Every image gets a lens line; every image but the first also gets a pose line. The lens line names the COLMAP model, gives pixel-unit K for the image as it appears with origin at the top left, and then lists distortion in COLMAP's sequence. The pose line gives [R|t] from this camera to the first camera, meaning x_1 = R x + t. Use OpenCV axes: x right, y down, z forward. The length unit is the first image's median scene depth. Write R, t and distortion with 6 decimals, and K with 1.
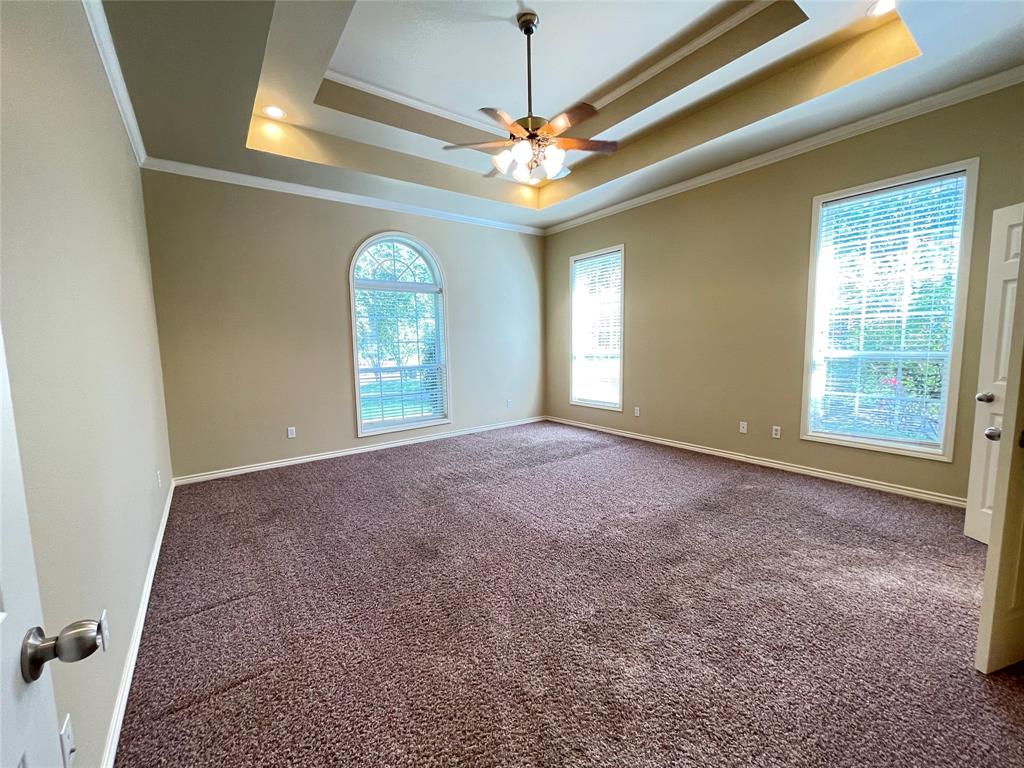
lens RADIAL K [[415.6, 0, 516.8], [0, 415.6, 383.0], [0, 0, 1]] dist [-0.001662, -0.000447]
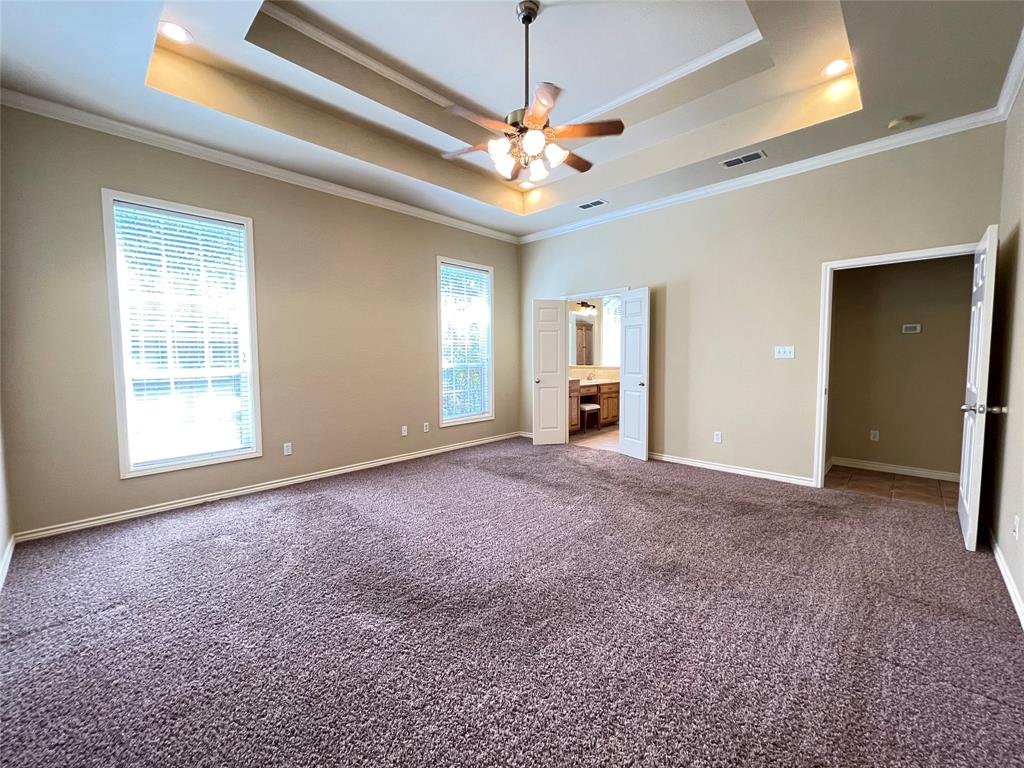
lens RADIAL K [[415.6, 0, 514.2], [0, 415.6, 384.5], [0, 0, 1]] dist [-0.001662, -0.000447]
pose [[-0.158493, -0.054823, 0.985837, -0.657954], [0.101782, 0.992231, 0.071543, -0.075541], [-0.982100, 0.111679, -0.151682, 0.881719]]
